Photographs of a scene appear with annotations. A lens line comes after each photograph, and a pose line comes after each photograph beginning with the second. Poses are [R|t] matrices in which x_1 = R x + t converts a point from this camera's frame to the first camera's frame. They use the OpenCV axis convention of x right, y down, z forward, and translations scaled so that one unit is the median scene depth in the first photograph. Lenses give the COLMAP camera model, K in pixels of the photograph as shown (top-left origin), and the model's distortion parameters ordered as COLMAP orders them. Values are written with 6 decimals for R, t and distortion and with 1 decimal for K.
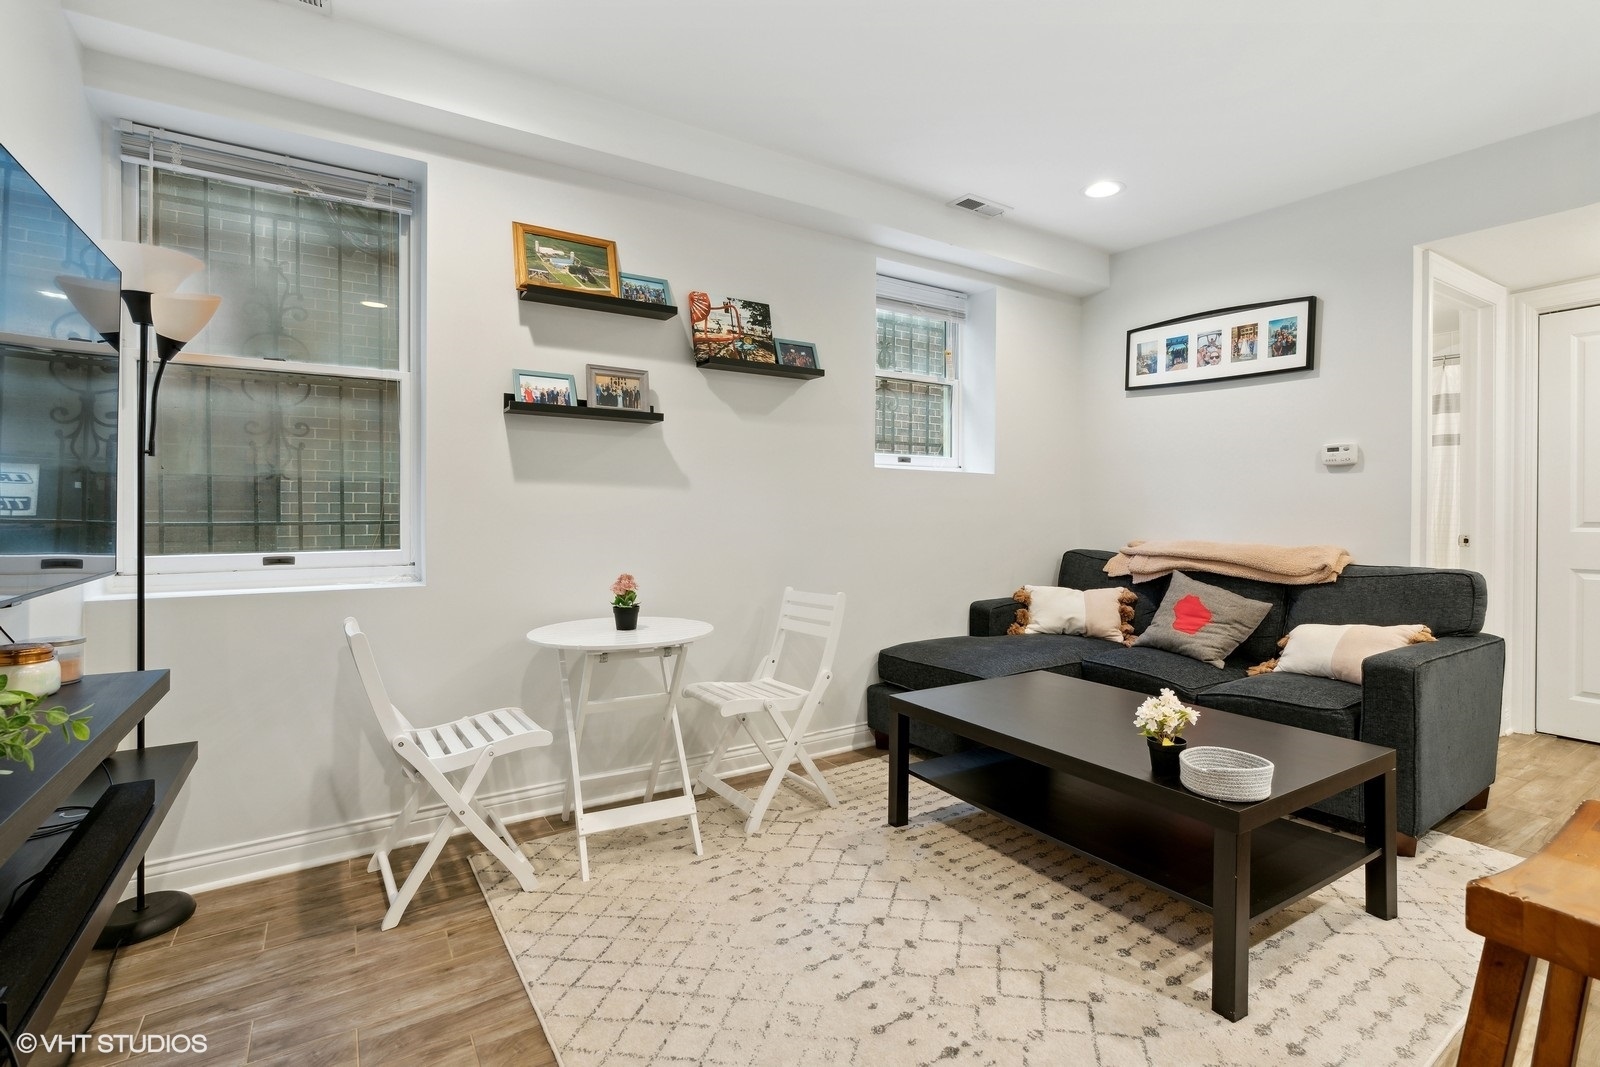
lens RADIAL K [[738.5, 0, 800.4], [0, 738.5, 513.4], [0, 0, 1]] dist [-0.008171, -0.000239]
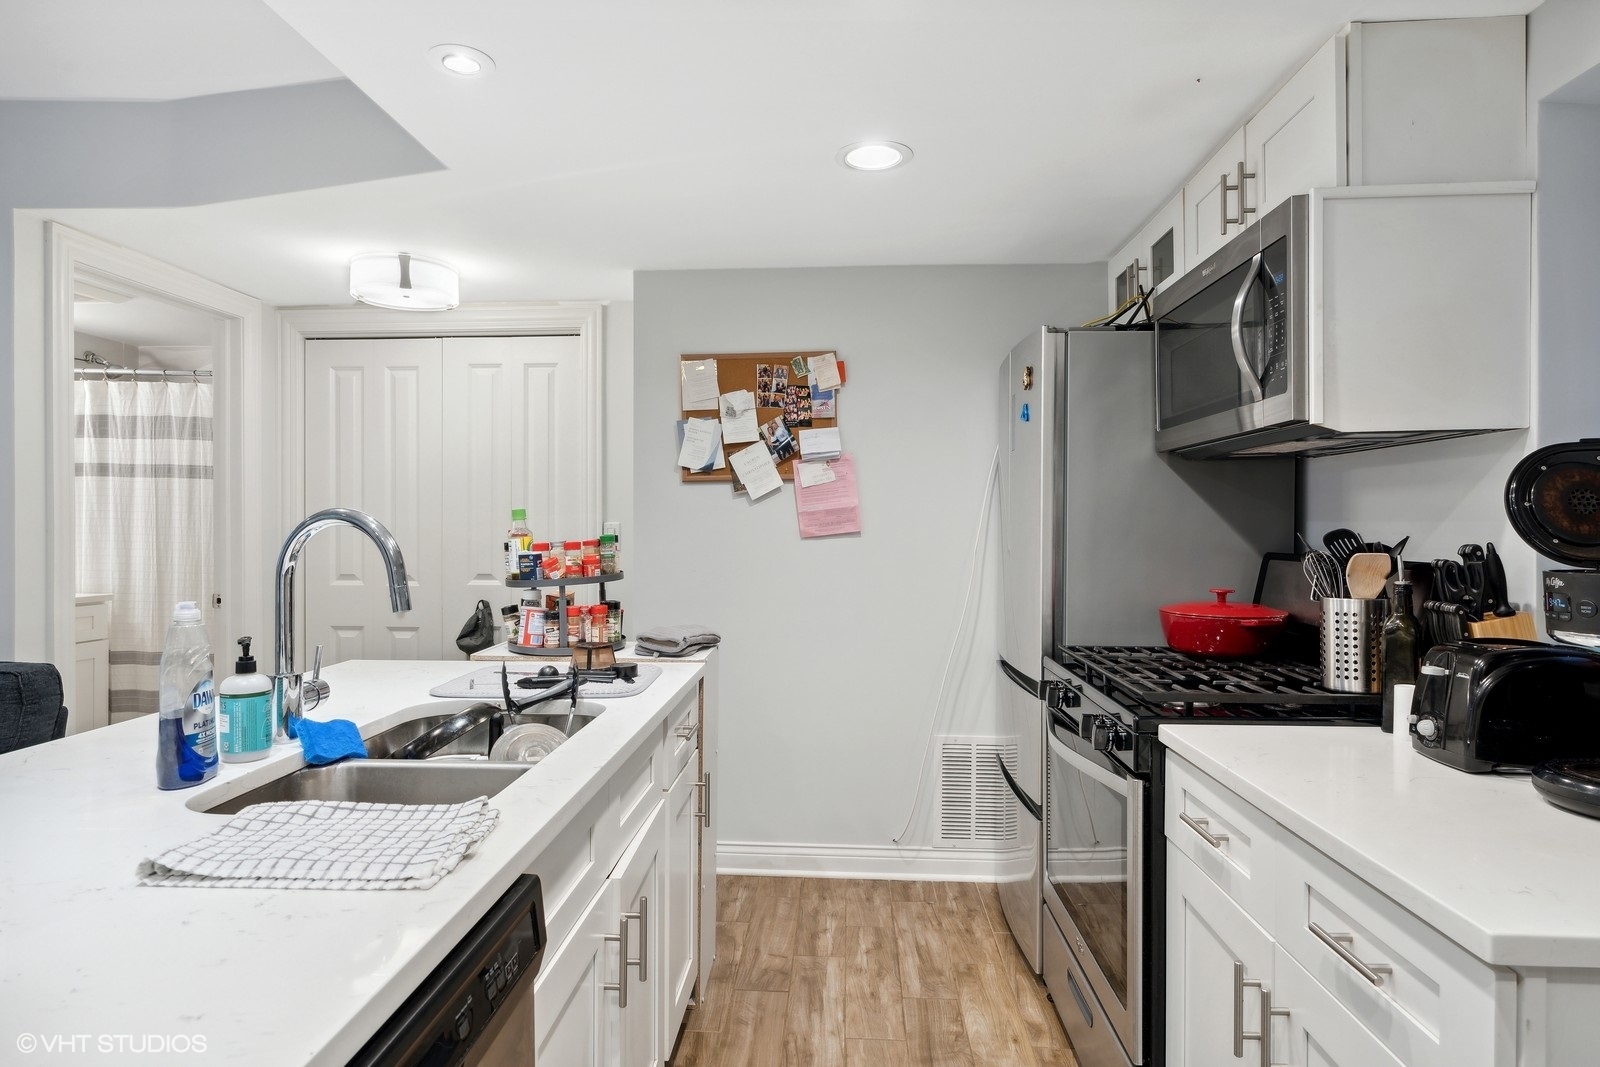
lens RADIAL K [[895.8, 0, 800.0], [0, 895.8, 533.5], [0, 0, 1]] dist [-0.000774, -0.000262]
pose [[0.585847, -0.007169, 0.810390, 0.609264], [-0.000399, 0.999958, 0.009134, -0.059305], [-0.810422, -0.005674, 0.585820, -0.138115]]
